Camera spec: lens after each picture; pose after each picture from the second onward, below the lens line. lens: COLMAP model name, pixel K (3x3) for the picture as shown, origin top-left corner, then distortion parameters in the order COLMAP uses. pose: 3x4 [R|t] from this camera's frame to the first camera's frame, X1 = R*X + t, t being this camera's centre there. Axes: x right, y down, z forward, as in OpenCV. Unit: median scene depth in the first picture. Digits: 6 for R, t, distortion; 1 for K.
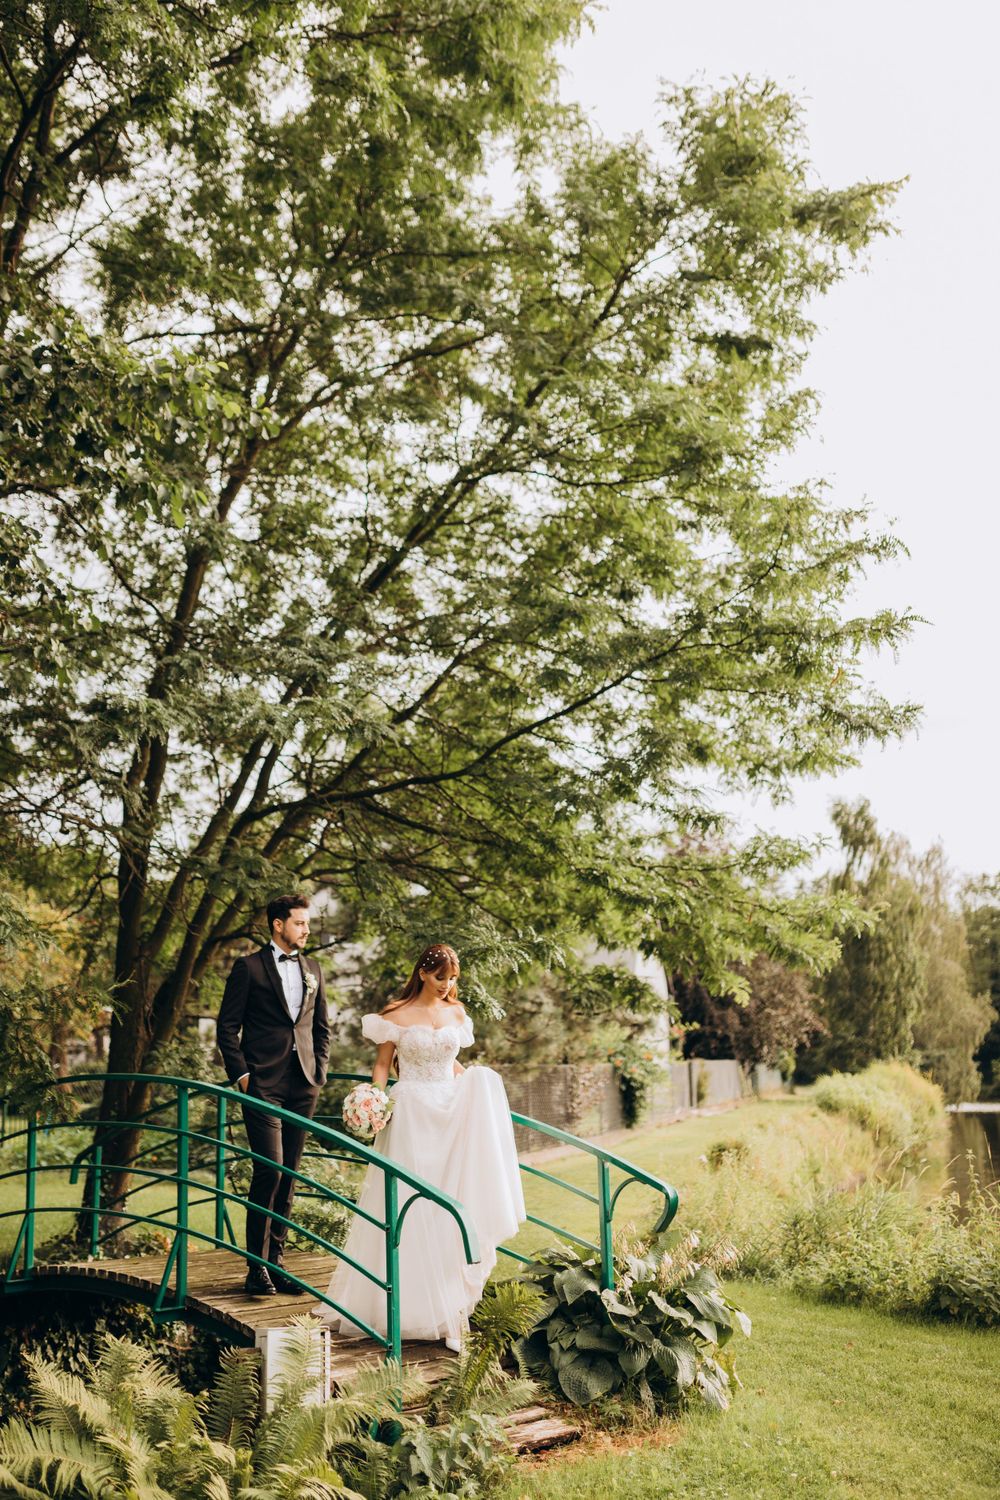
lens RADIAL K [[1496.0, 0, 498.5], [0, 1496.0, 745.7], [0, 0, 1]] dist [0.001963, 0.014007]
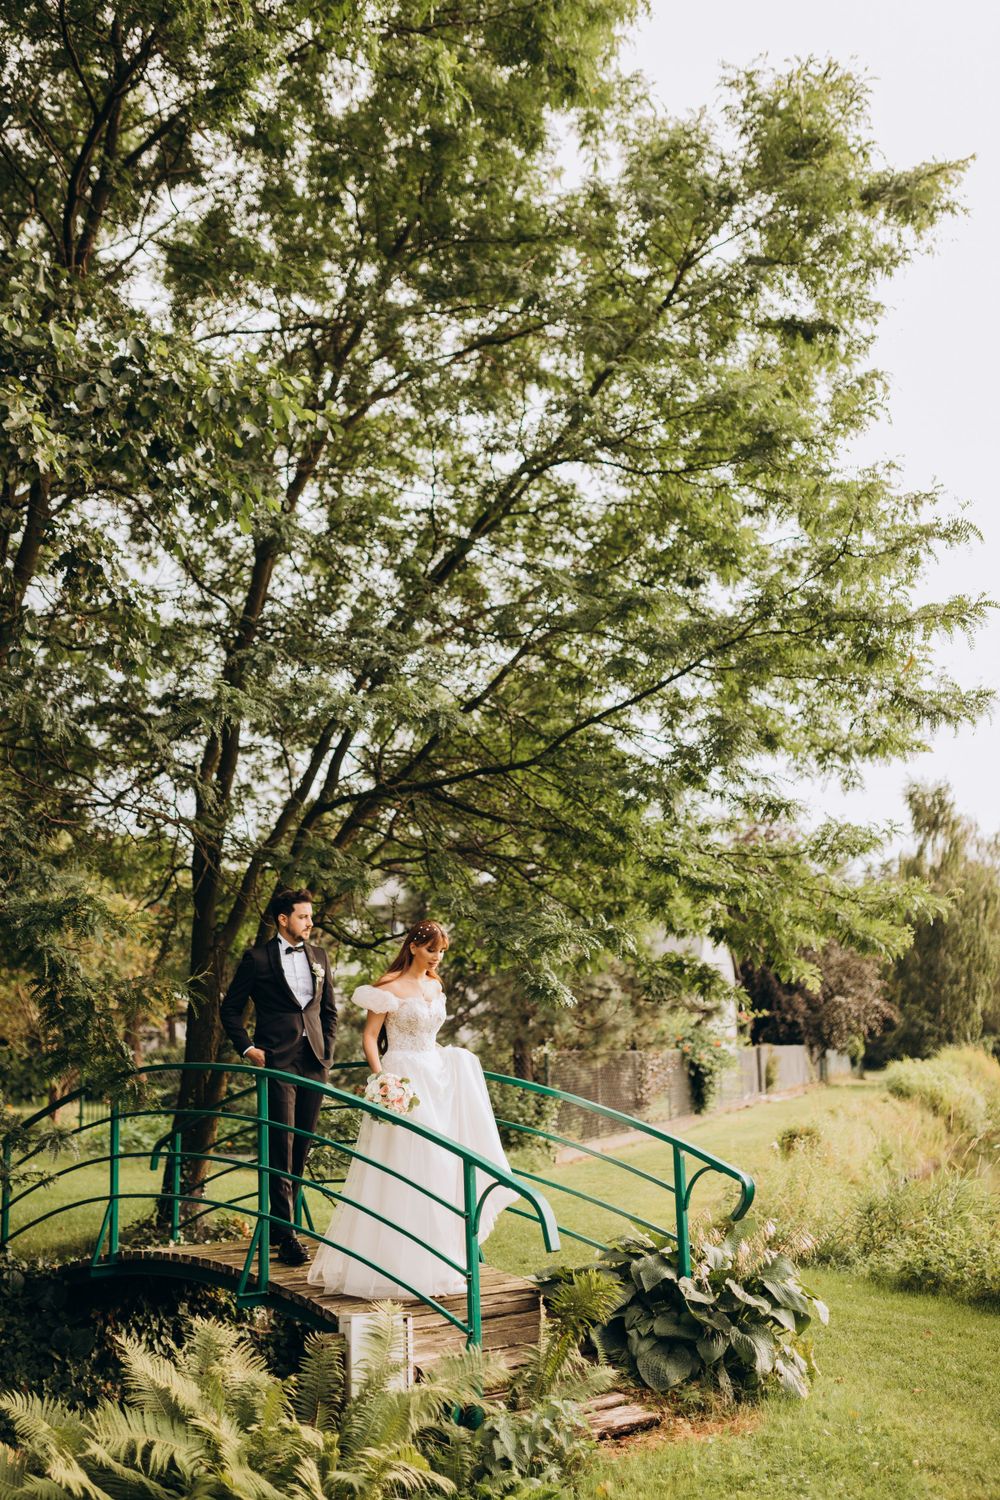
lens RADIAL K [[1496.0, 0, 498.5], [0, 1496.0, 745.7], [0, 0, 1]] dist [0.001963, 0.014007]
pose [[0.999060, -0.010213, -0.042130, -0.003419], [0.010616, 0.999900, 0.009352, -0.002566], [0.042030, -0.009791, 0.999068, -0.003757]]
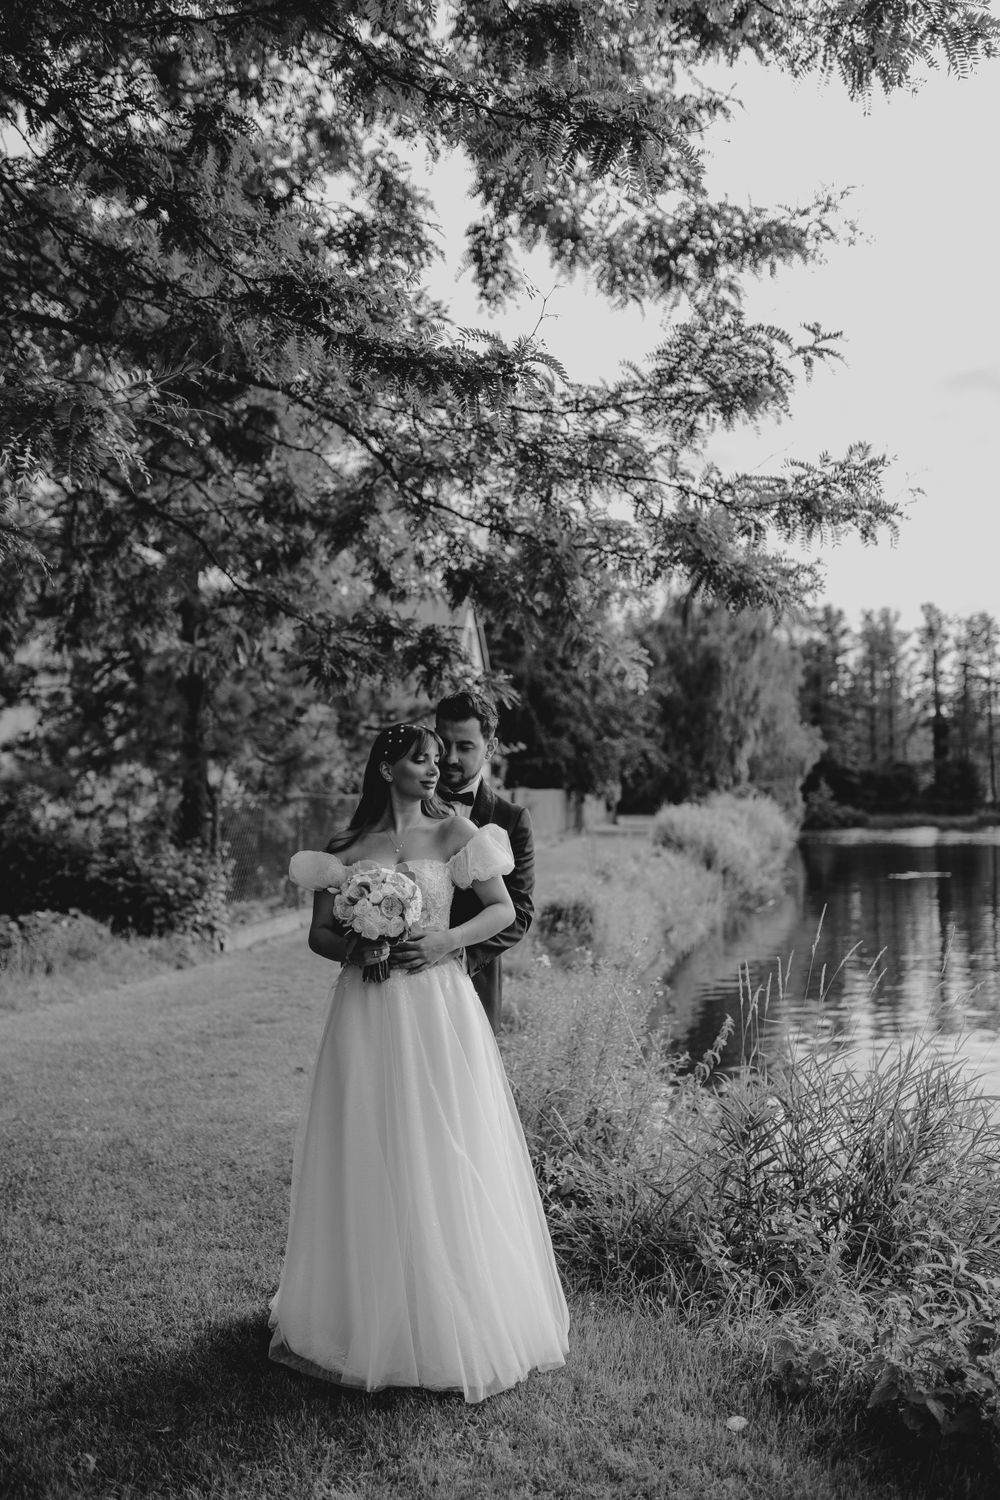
lens RADIAL K [[1489.8, 0, 503.3], [0, 1489.8, 746.8], [0, 0, 1]] dist [0.008615, -0.005618]
pose [[0.992683, 0.012734, 0.120076, 0.059631], [-0.034013, 0.983645, 0.176877, 0.109353], [-0.115860, -0.179667, 0.976881, 0.530611]]
